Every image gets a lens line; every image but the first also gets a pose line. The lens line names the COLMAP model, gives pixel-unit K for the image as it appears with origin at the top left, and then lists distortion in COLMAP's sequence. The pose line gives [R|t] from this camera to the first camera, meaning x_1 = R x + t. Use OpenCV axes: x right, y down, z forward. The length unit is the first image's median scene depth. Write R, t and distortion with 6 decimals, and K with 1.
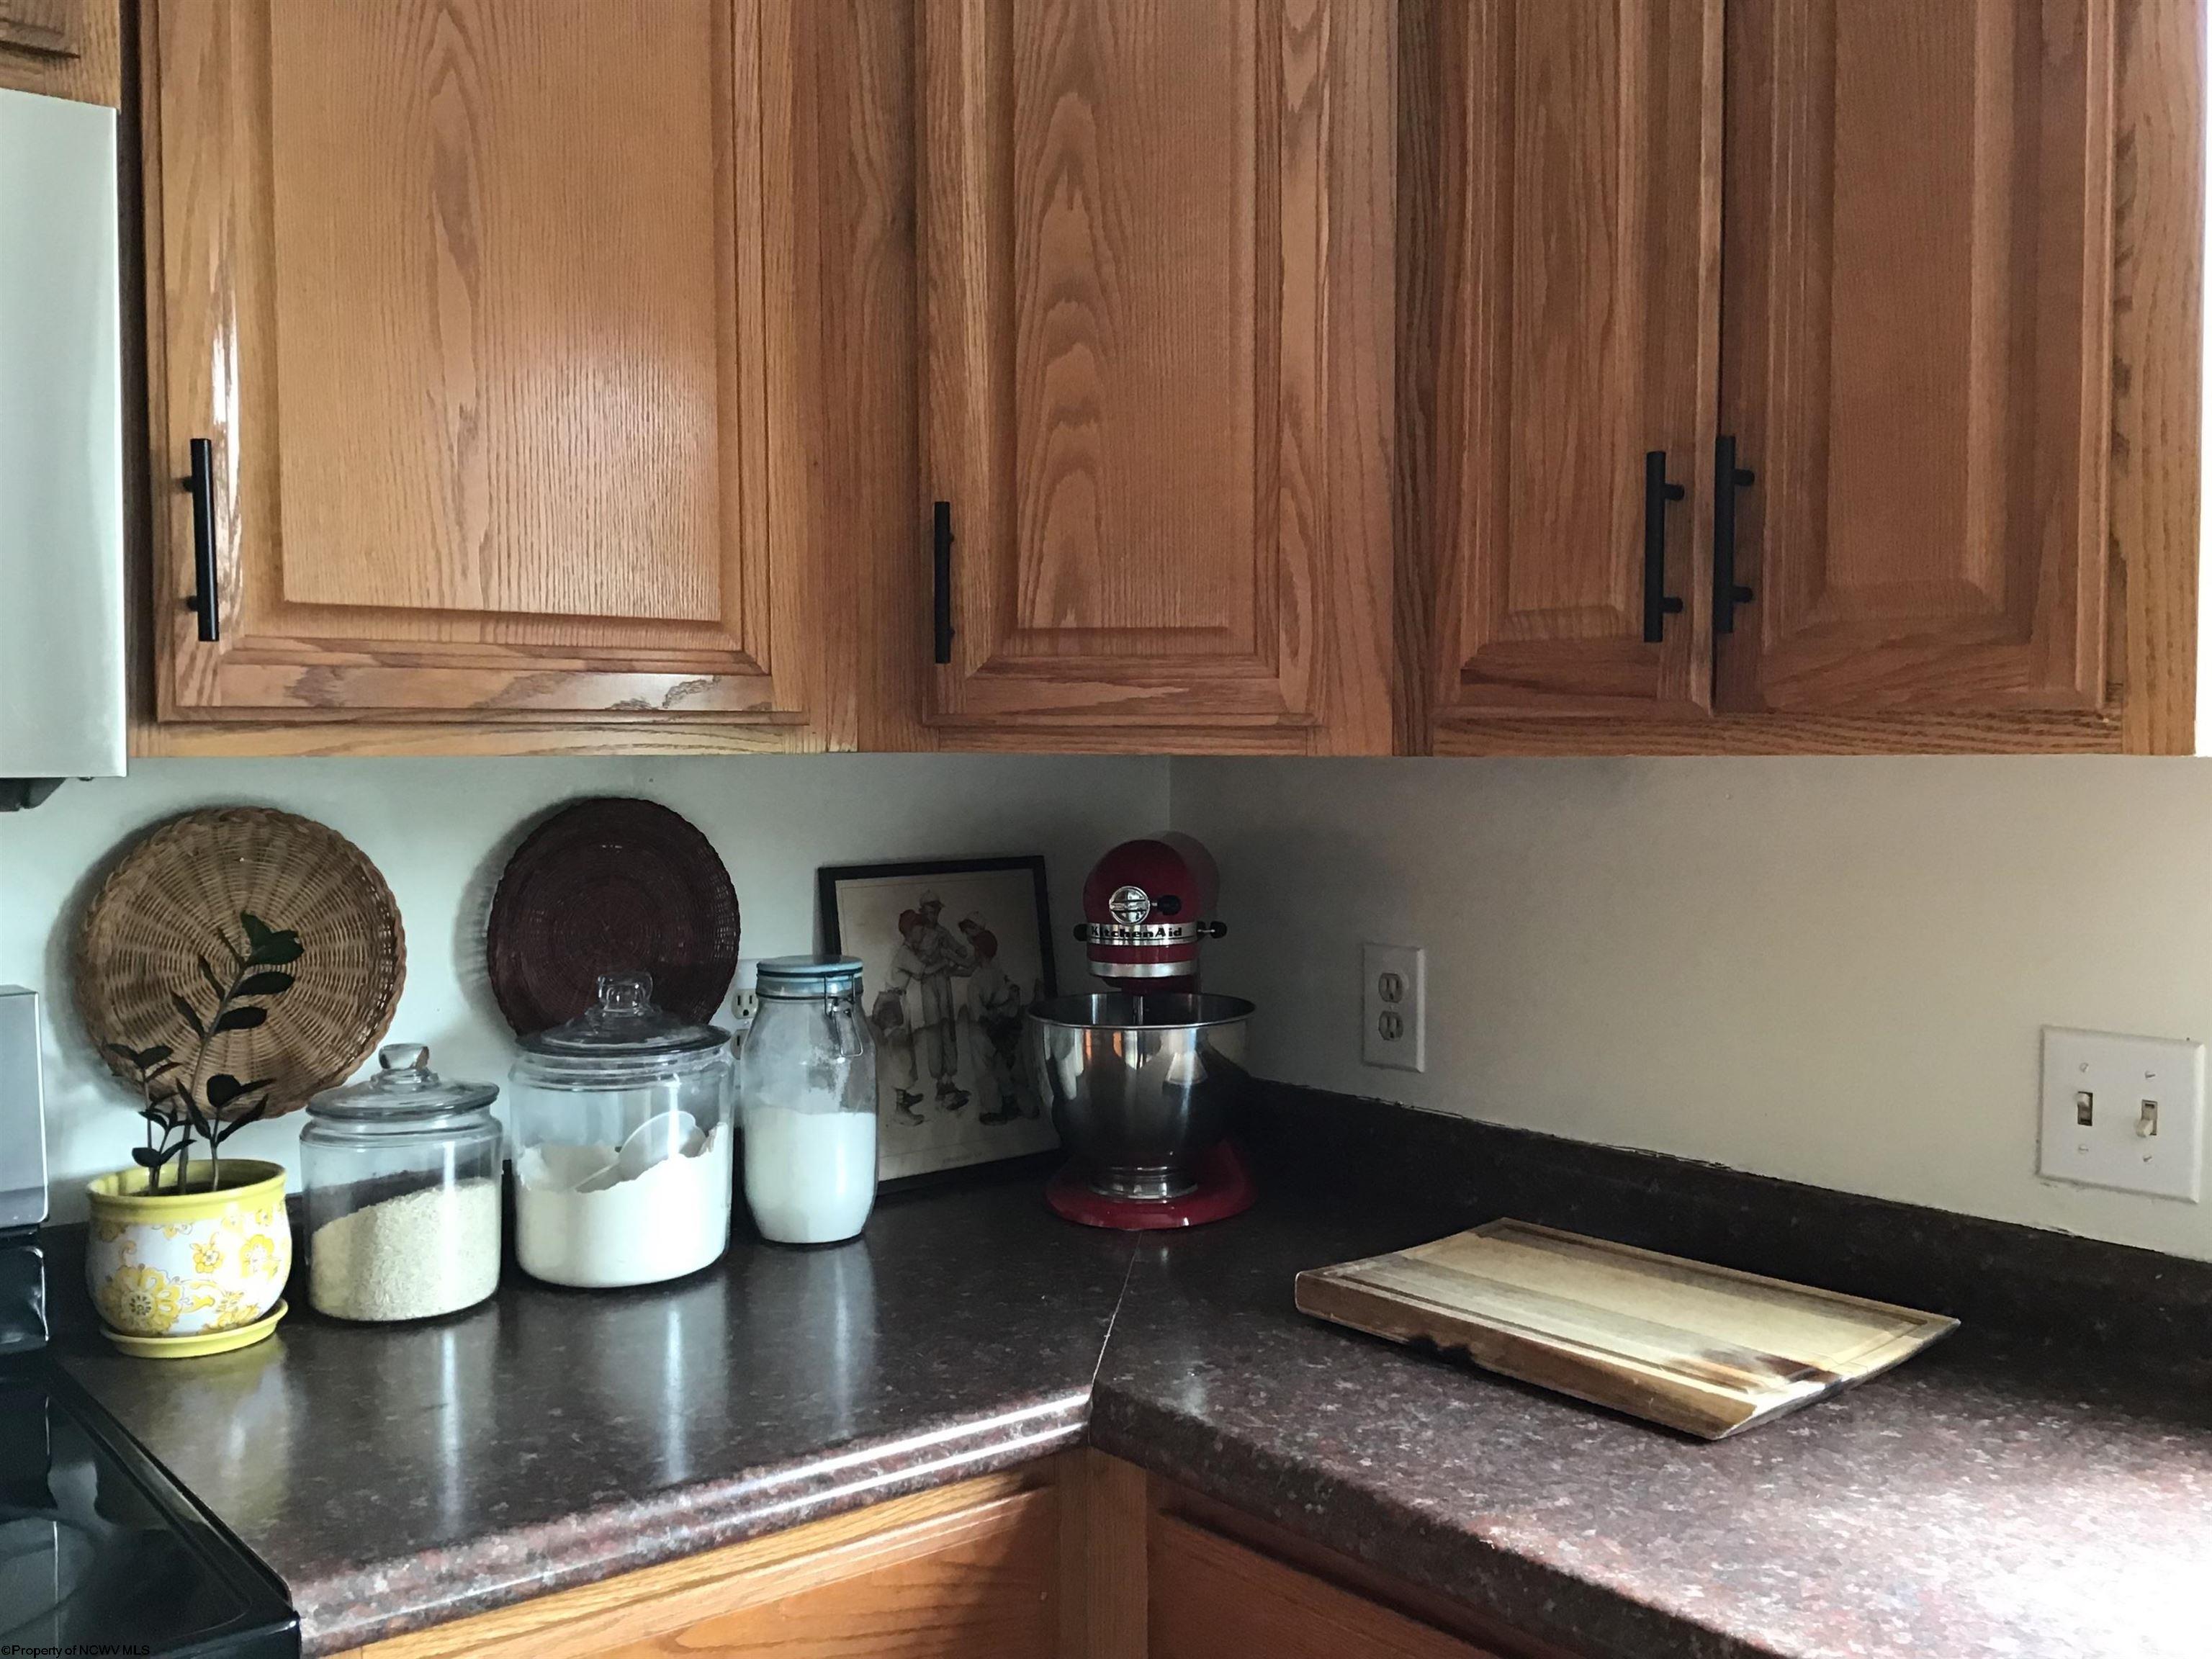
lens RADIAL K [[2026.4, 0, 1094.0], [0, 2026.4, 824.7], [0, 0, 1]] dist [0.135310, -0.264079]
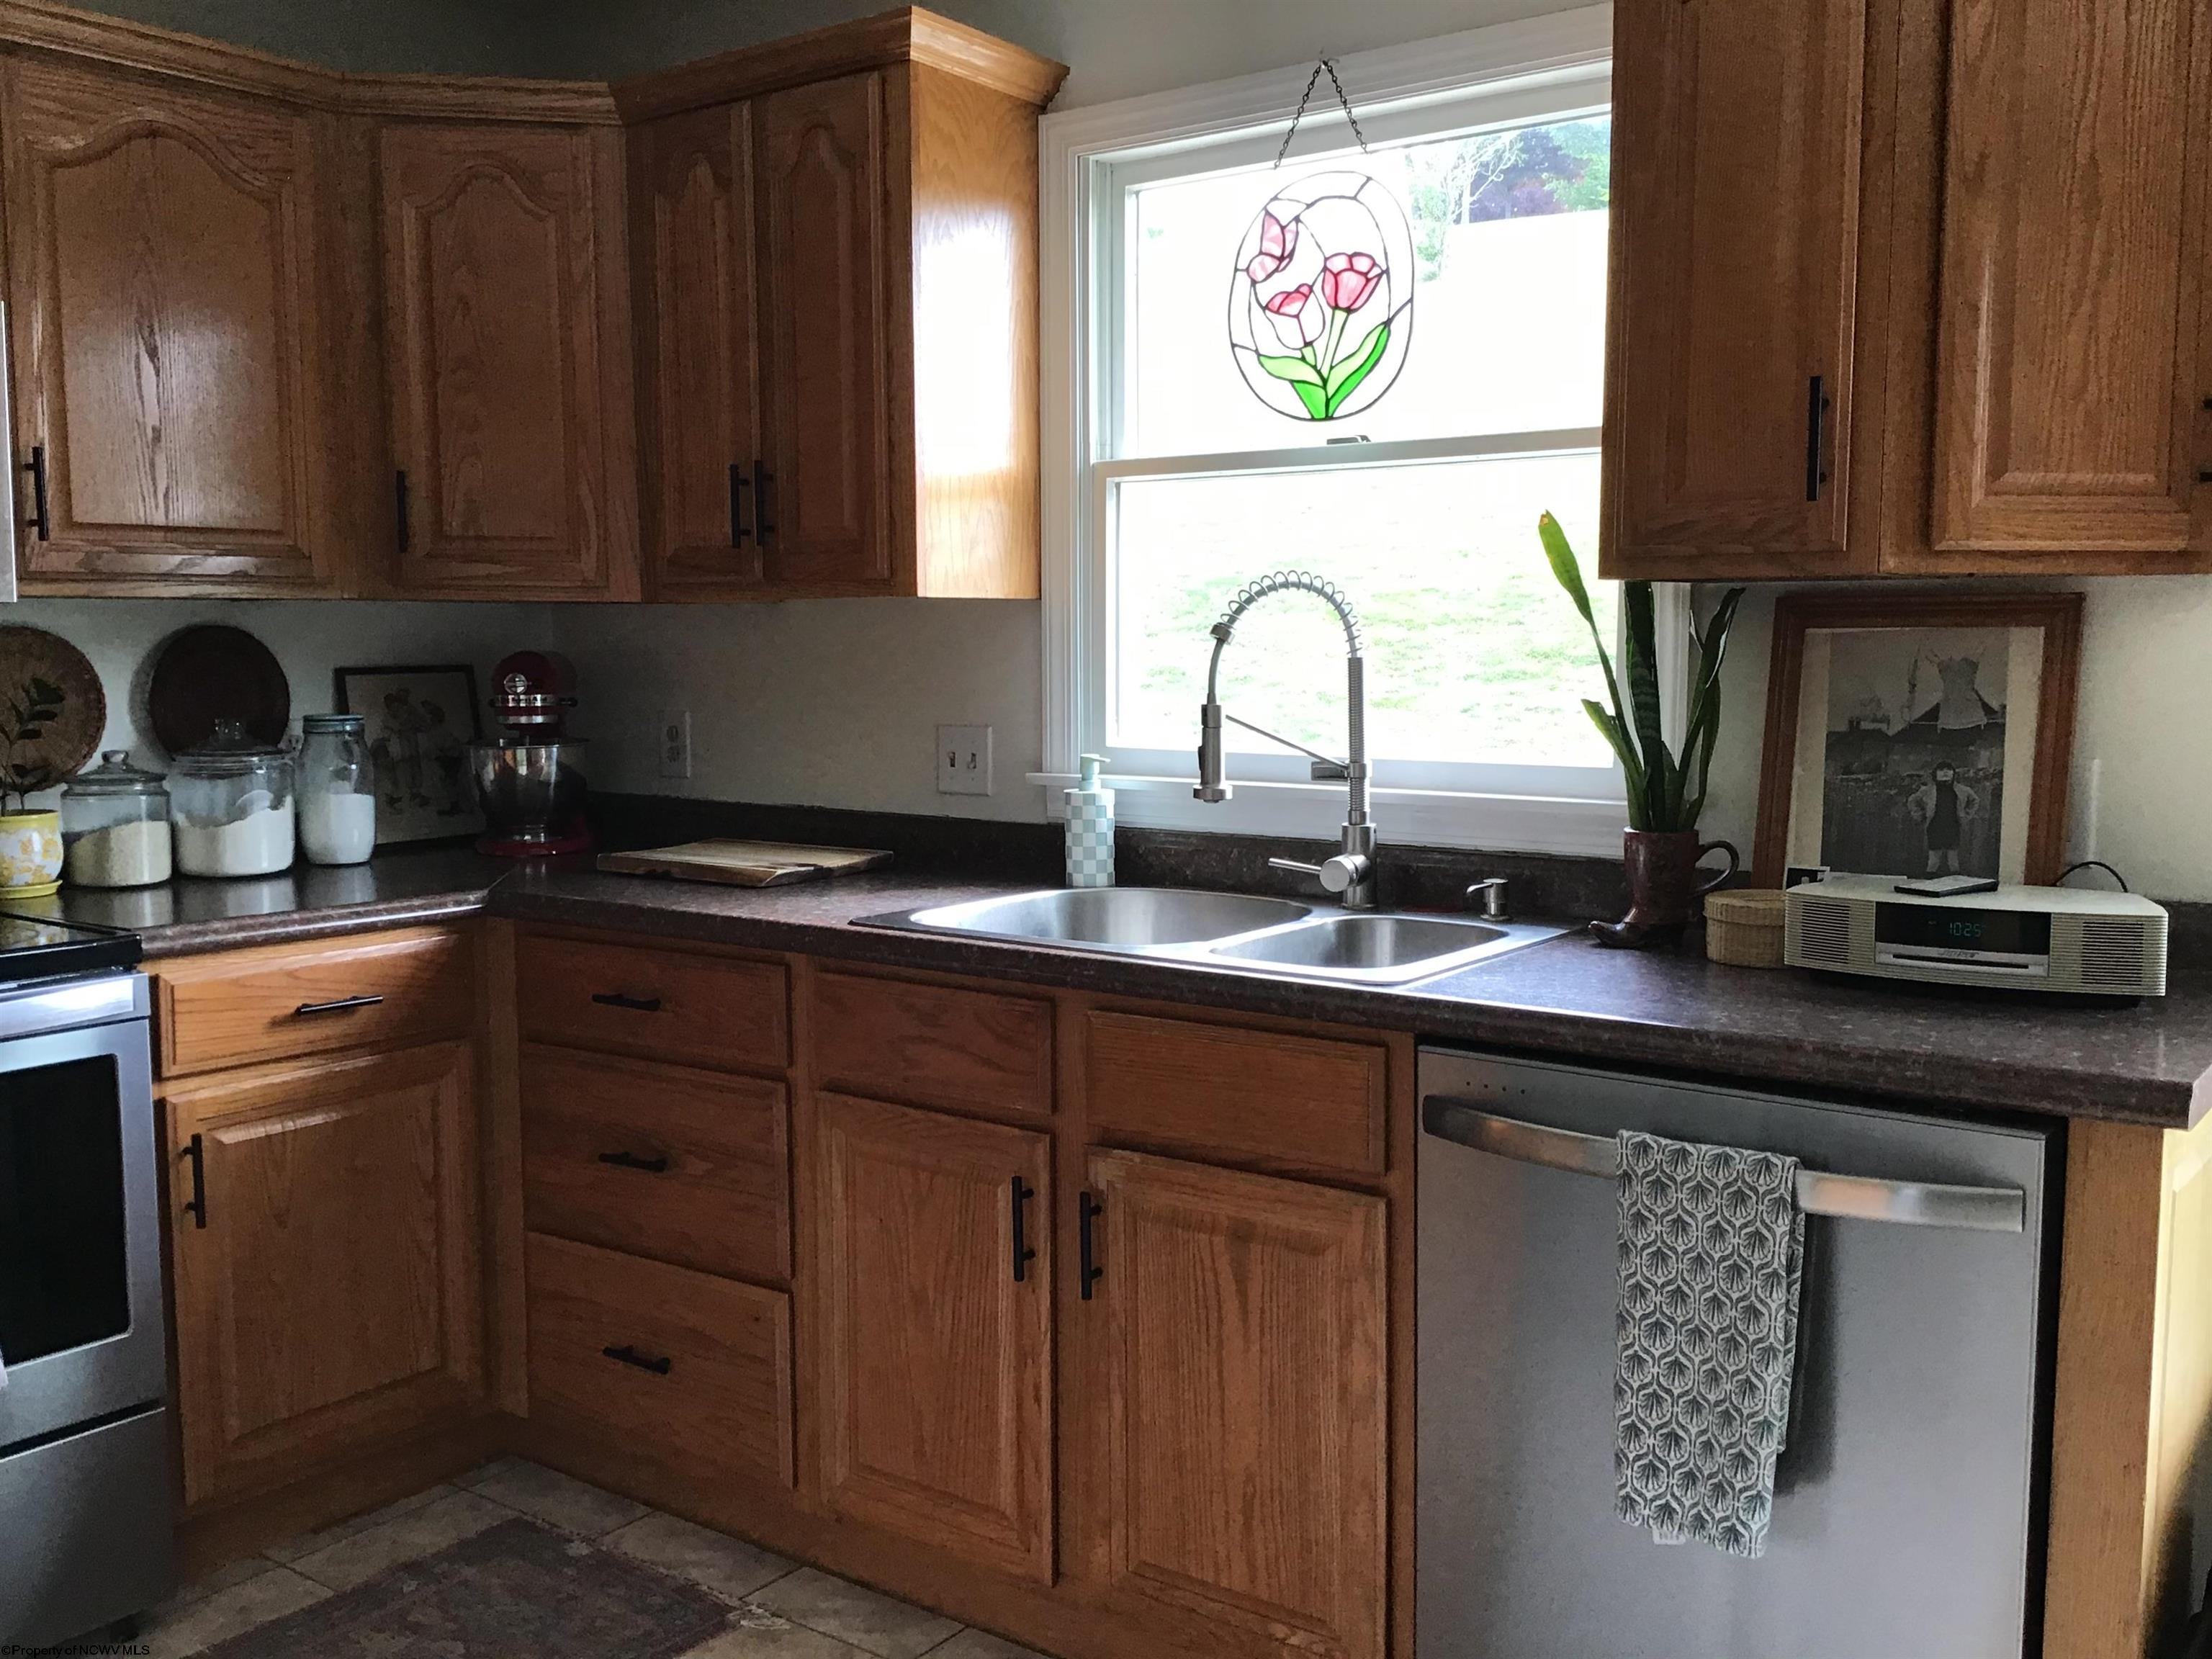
lens RADIAL K [[2026.4, 0, 1094.0], [0, 2026.4, 824.7], [0, 0, 1]] dist [0.135310, -0.264079]
pose [[0.971235, -0.024364, 0.236875, 0.094010], [0.011675, 0.998428, 0.054826, 0.079229], [-0.237838, -0.050484, 0.969992, -1.064737]]
